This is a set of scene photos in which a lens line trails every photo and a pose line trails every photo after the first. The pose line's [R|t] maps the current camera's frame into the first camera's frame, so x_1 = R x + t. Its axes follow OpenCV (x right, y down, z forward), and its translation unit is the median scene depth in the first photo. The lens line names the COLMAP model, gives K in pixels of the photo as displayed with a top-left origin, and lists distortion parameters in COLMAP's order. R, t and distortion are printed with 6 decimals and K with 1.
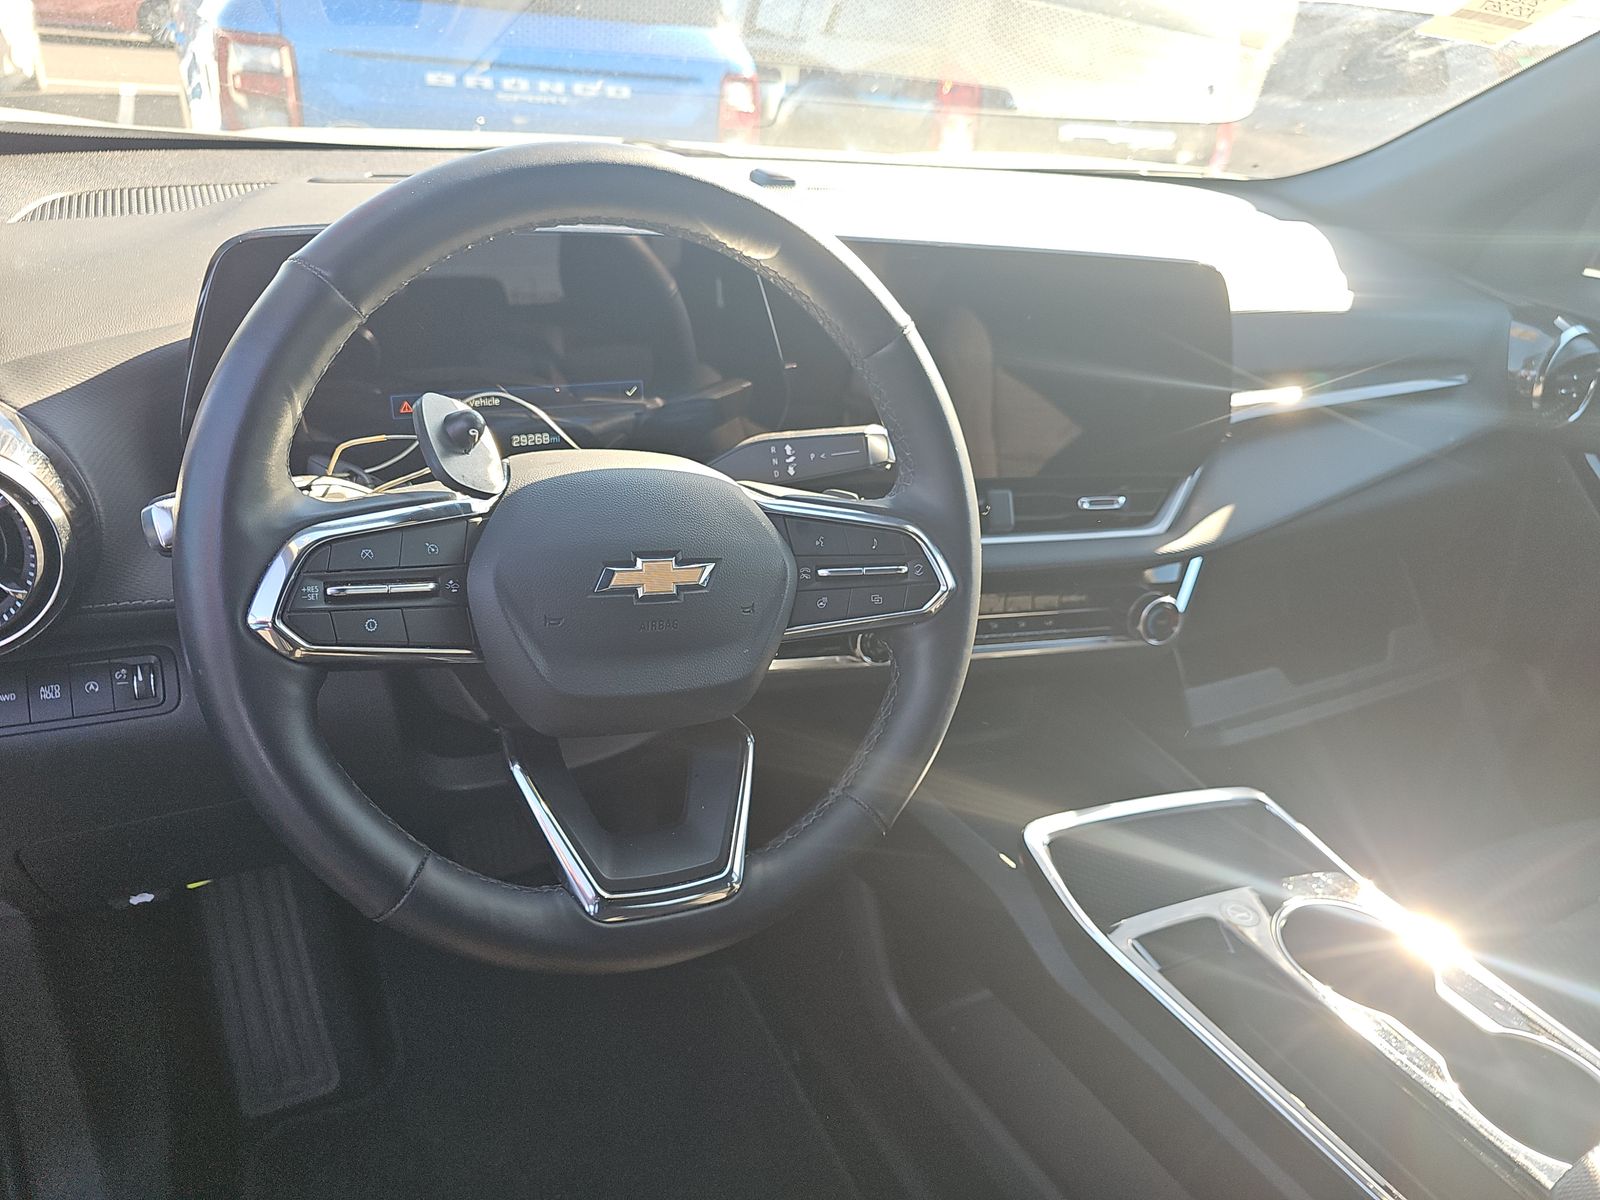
lens RADIAL K [[1069.0, 0, 805.1], [0, 1069.0, 593.6], [0, 0, 1]] dist [0.053667, -0.050311]
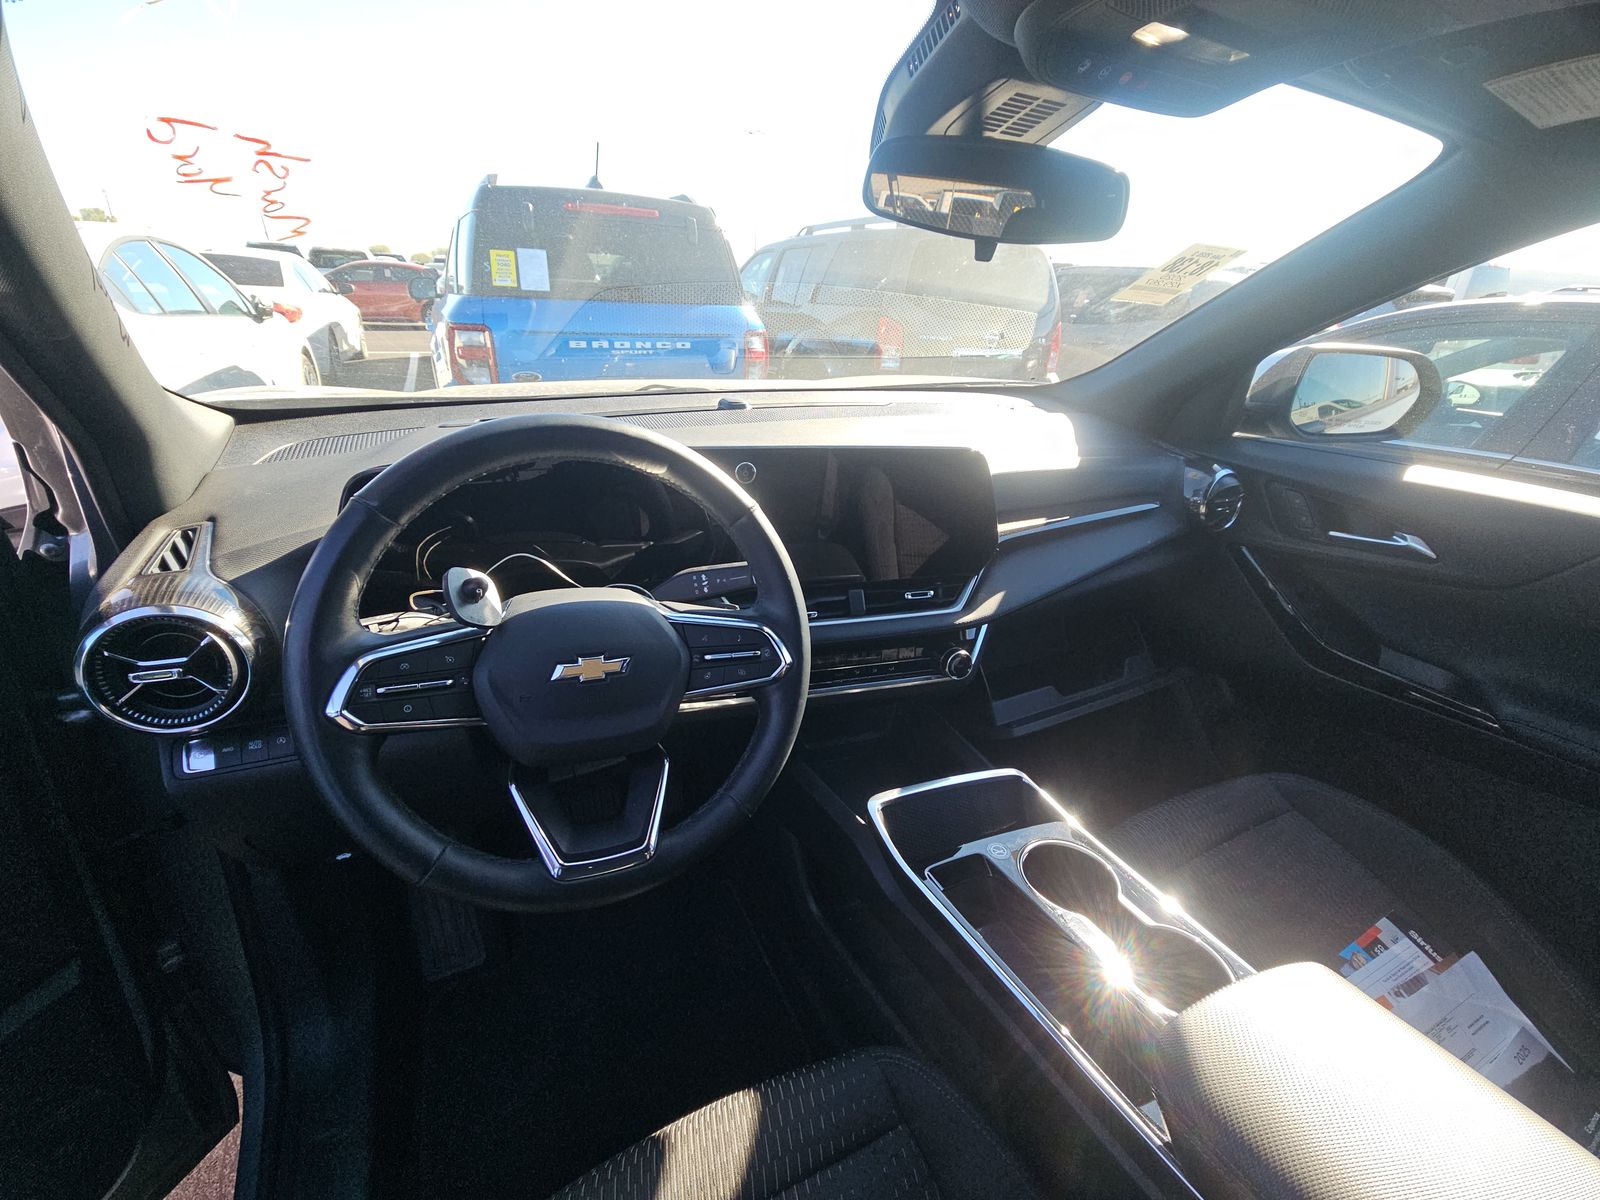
lens RADIAL K [[647.5, 0, 803.7], [0, 647.5, 604.3], [0, 0, 1]] dist [0.022094, -0.016741]
pose [[0.998564, -0.039021, -0.036719, 0.153029], [0.037596, 0.998543, -0.038709, -0.042649], [0.038176, 0.037273, 0.998576, 0.006174]]
